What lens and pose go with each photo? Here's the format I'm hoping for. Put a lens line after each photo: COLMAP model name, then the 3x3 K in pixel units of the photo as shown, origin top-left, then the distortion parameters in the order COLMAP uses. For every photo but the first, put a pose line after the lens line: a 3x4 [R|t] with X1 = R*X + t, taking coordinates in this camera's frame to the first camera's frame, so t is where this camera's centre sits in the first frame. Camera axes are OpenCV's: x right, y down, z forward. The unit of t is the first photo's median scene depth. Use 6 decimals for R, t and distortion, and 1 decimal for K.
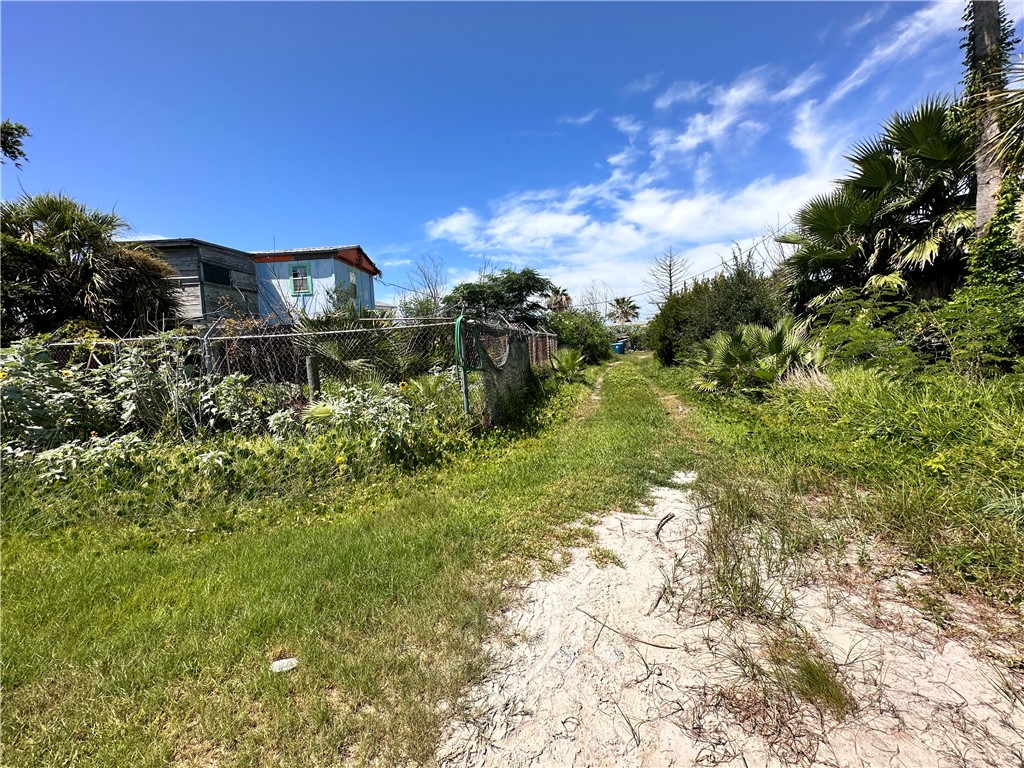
lens RADIAL K [[400.2, 0, 508.4], [0, 400.2, 363.7], [0, 0, 1]] dist [-0.033269, 0.010718]
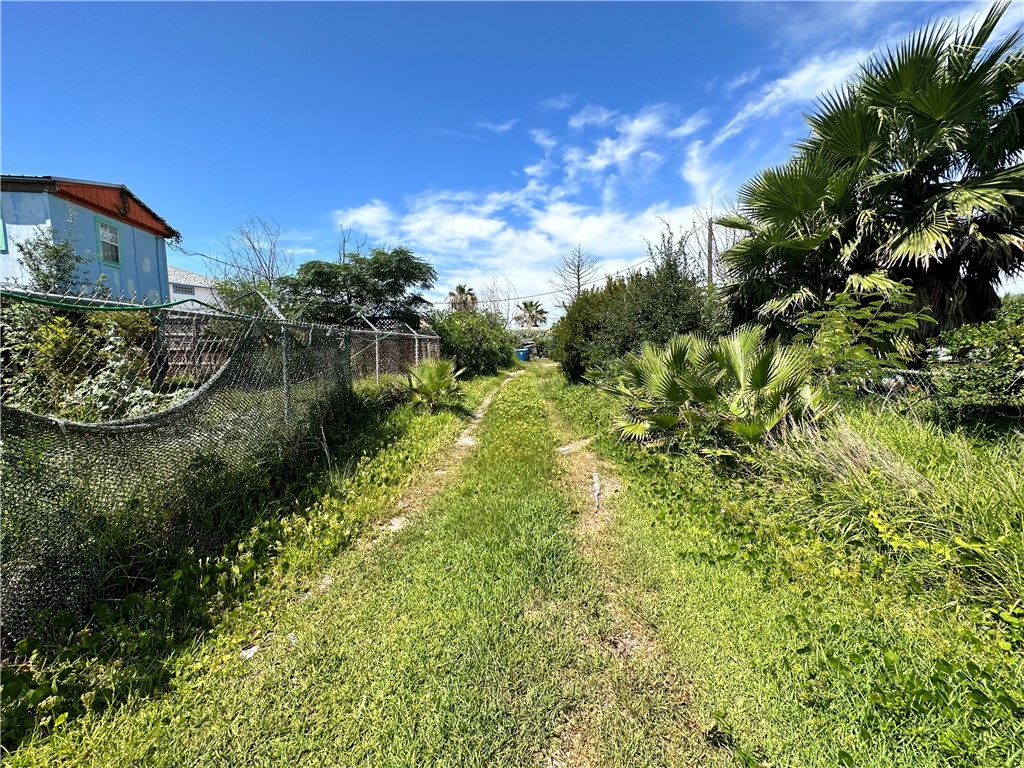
lens RADIAL K [[400.2, 0, 508.4], [0, 400.2, 363.7], [0, 0, 1]] dist [-0.033269, 0.010718]
pose [[0.975715, 0.028147, 0.217228, 0.045896], [-0.027216, 0.999603, -0.007279, -0.010496], [-0.217347, 0.001190, 0.976094, 0.117431]]
